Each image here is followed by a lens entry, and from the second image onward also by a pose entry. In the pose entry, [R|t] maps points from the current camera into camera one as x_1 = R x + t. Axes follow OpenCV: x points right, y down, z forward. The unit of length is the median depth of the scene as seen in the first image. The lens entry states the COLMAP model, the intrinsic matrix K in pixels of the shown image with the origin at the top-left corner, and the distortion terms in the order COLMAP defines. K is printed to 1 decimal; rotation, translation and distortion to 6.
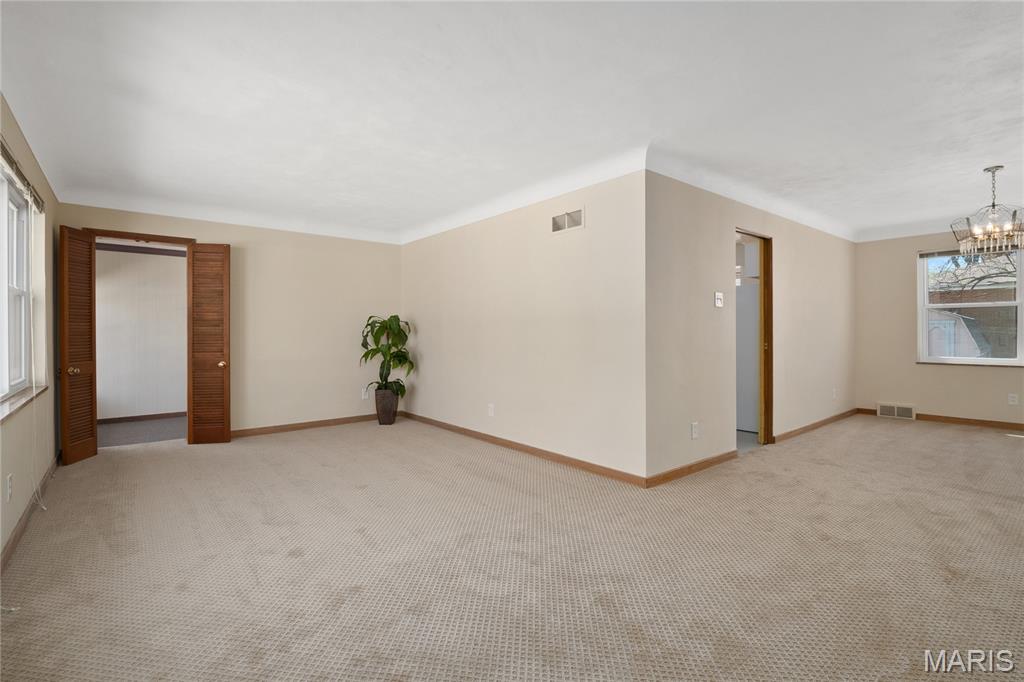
lens RADIAL K [[474.7, 0, 509.3], [0, 474.7, 338.1], [0, 0, 1]] dist [-0.010959, -0.000828]
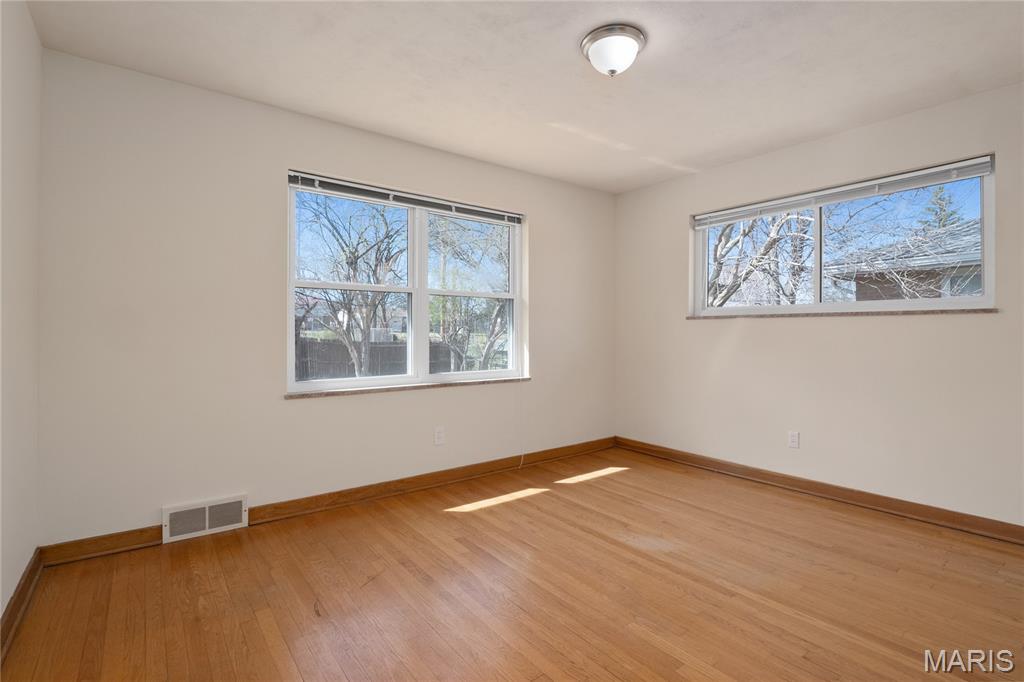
lens RADIAL K [[474.7, 0, 509.9], [0, 474.7, 341.5], [0, 0, 1]] dist [-0.010959, -0.000828]
pose [[0.032290, 0.007269, 0.999452, 0.424276], [0.005220, 0.999959, -0.007441, 0.005925], [-0.999465, 0.005457, 0.032251, 0.736813]]
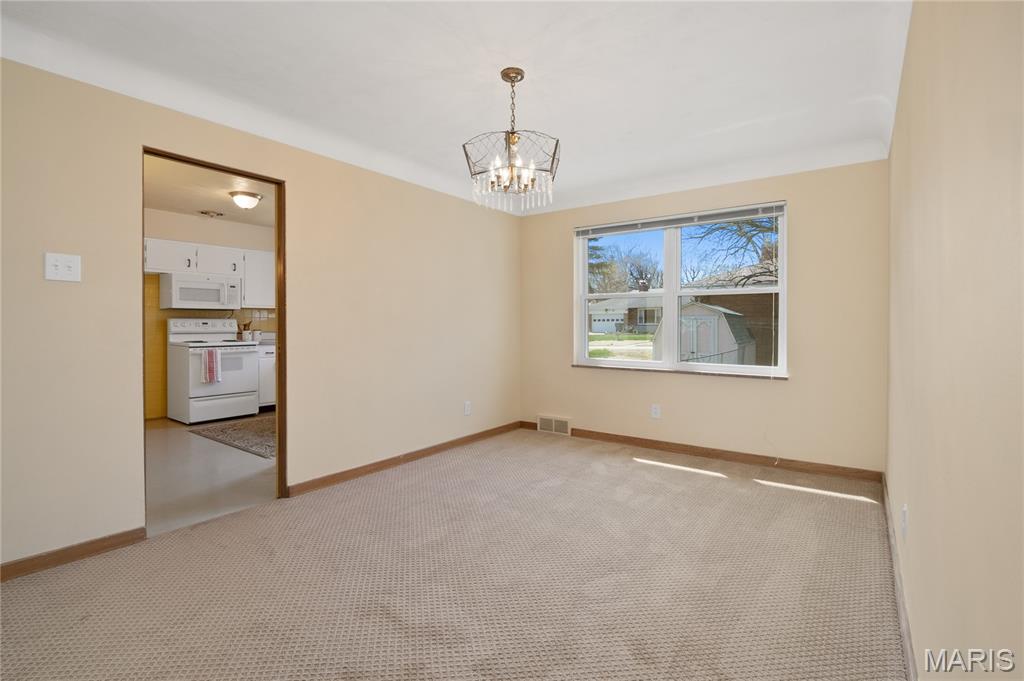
lens RADIAL K [[474.7, 0, 513.6], [0, 474.7, 333.8], [0, 0, 1]] dist [-0.010959, -0.000828]
pose [[0.968251, 0.005557, 0.249918, 0.562417], [-0.007906, 0.999934, 0.008396, -0.007751], [-0.249854, -0.010105, 0.968231, 0.235736]]
